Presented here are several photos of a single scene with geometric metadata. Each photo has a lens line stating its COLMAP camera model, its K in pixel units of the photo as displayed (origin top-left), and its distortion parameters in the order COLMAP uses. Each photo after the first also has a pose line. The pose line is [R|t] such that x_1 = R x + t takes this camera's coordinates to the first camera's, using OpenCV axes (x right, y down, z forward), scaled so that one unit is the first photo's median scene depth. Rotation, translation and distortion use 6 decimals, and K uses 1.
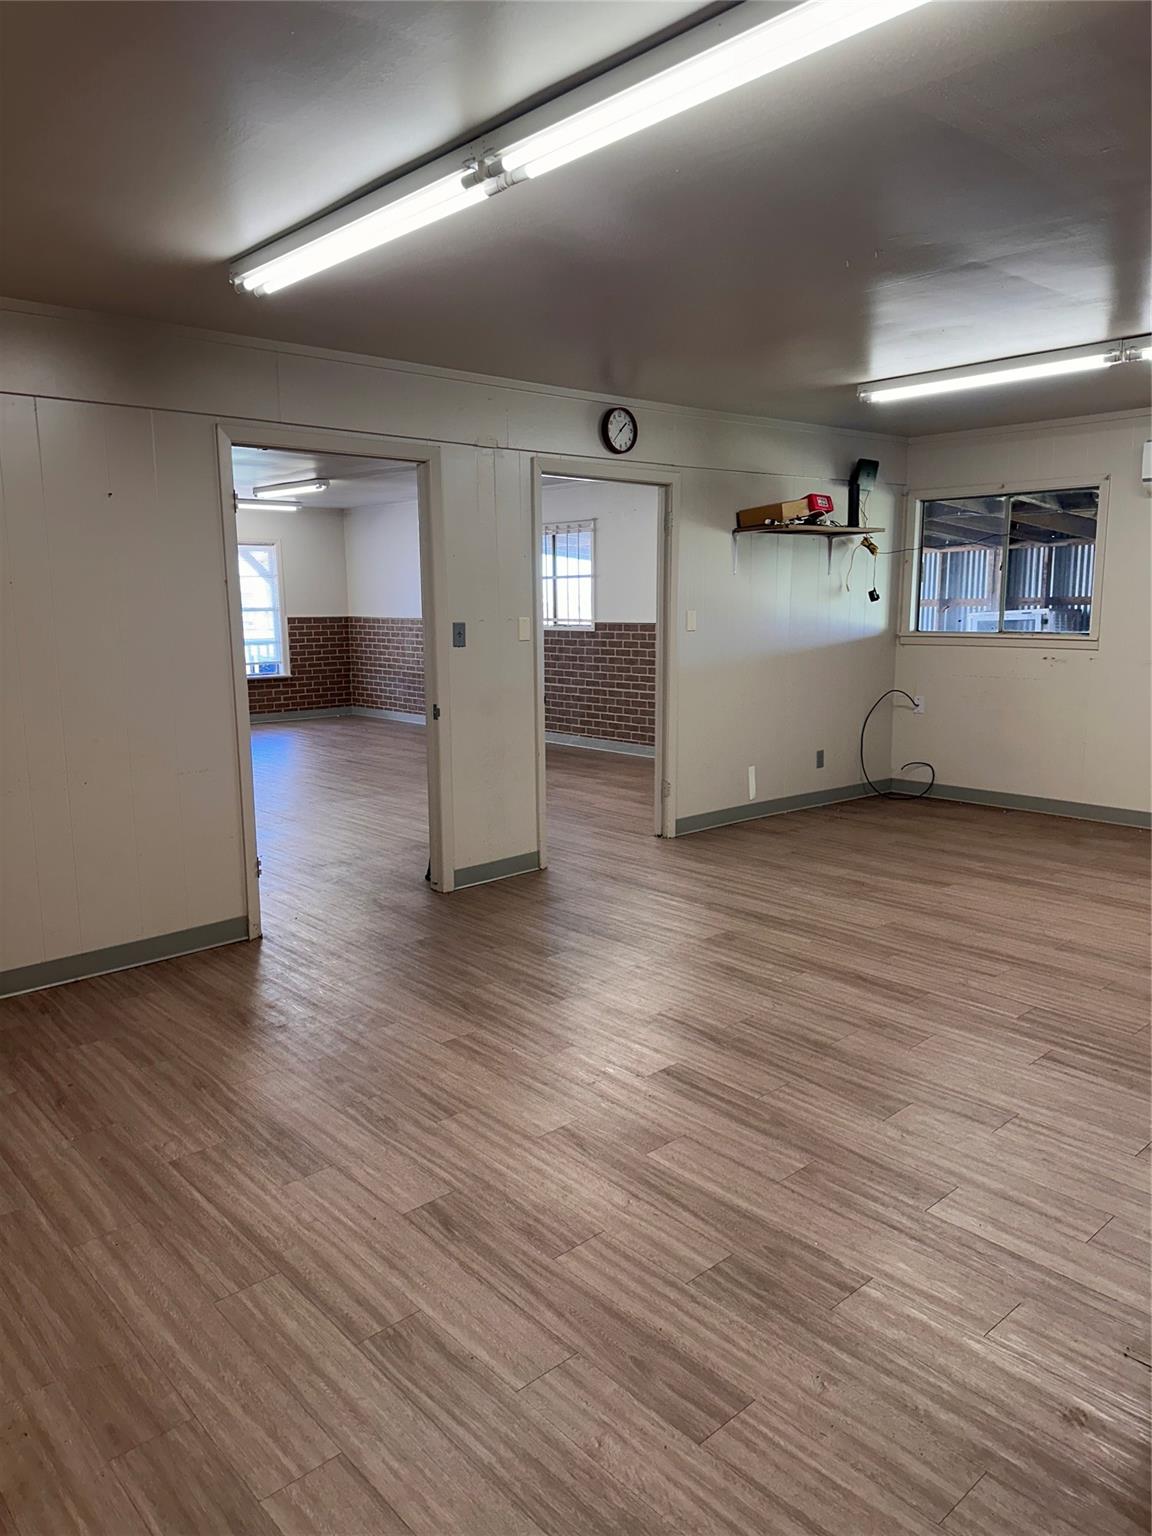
lens RADIAL K [[1058.2, 0, 573.7], [0, 1058.2, 770.2], [0, 0, 1]] dist [0.154548, -0.273788]
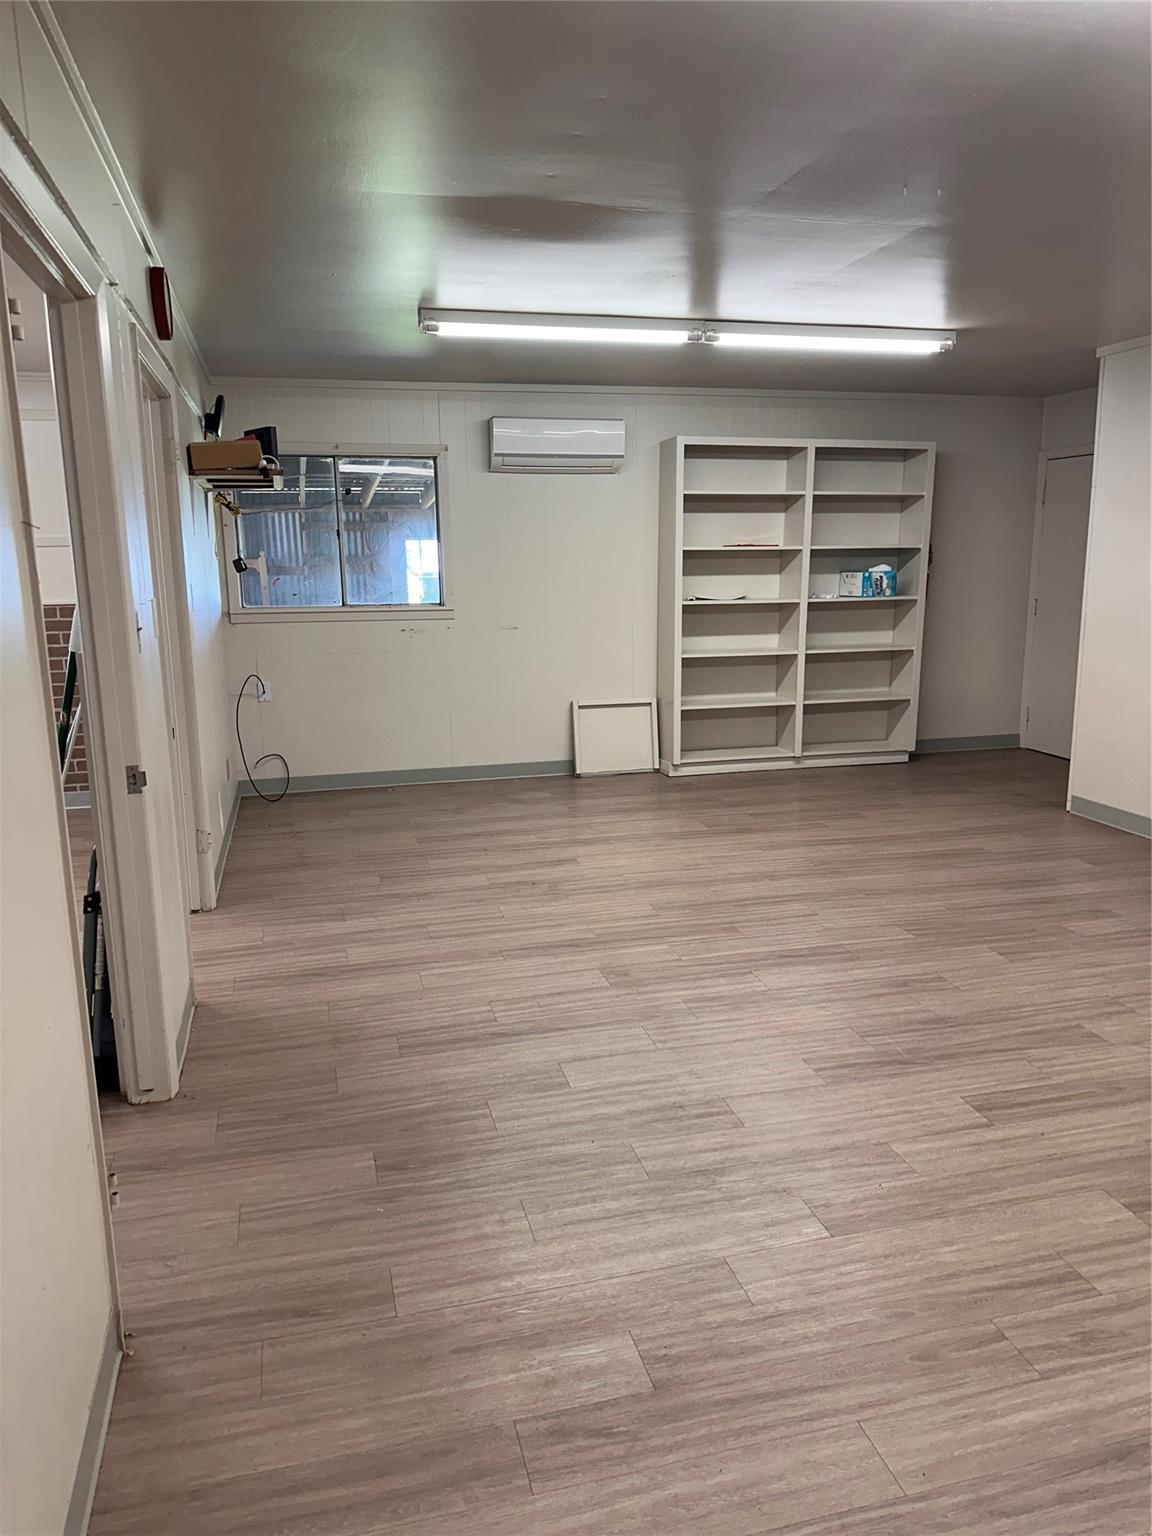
lens RADIAL K [[1065.4, 0, 576.0], [0, 1065.4, 768.0], [0, 0, 1]] dist [0.127640, -0.225963]
pose [[0.463841, -0.170835, 0.869291, -0.552060], [0.154471, 0.981796, 0.110522, -0.094881], [-0.872348, 0.083016, 0.481786, 0.601065]]
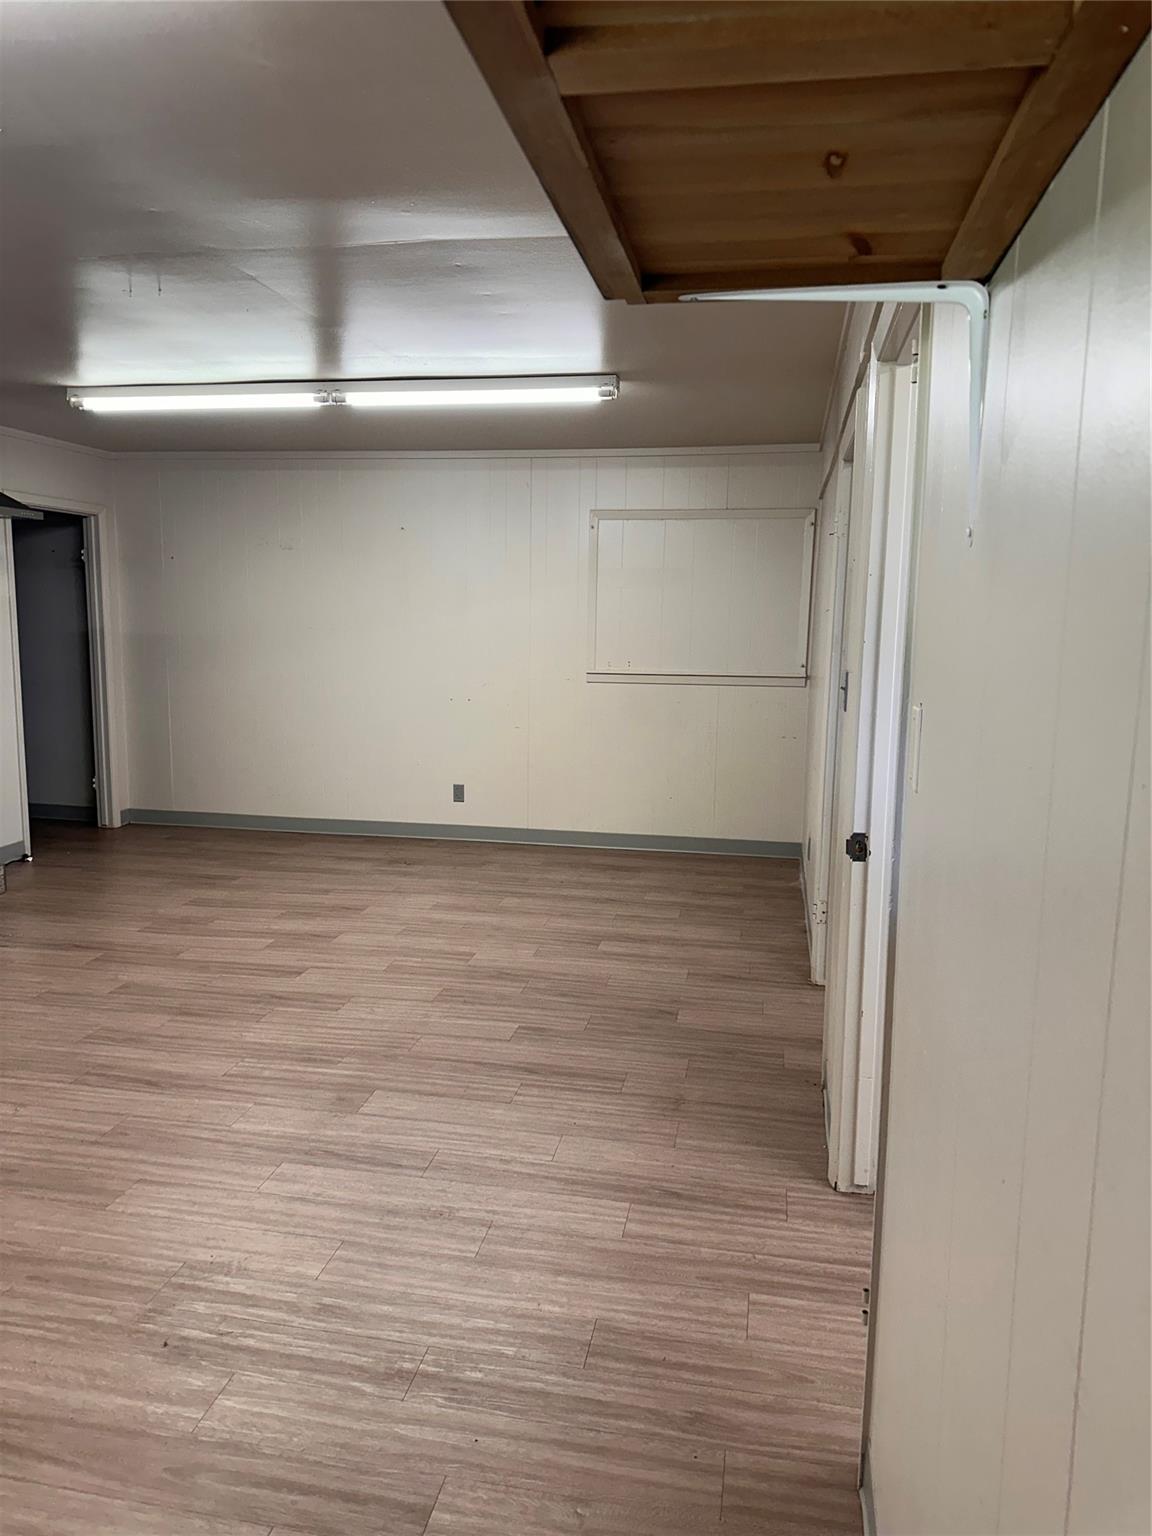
lens RADIAL K [[1083.5, 0, 569.1], [0, 1083.5, 780.6], [0, 0, 1]] dist [0.039811, -0.042899]
pose [[-0.799098, 0.087347, -0.594822, 0.429034], [-0.107006, 0.952928, 0.283687, -0.261014], [0.591602, 0.290344, -0.752135, 1.533171]]
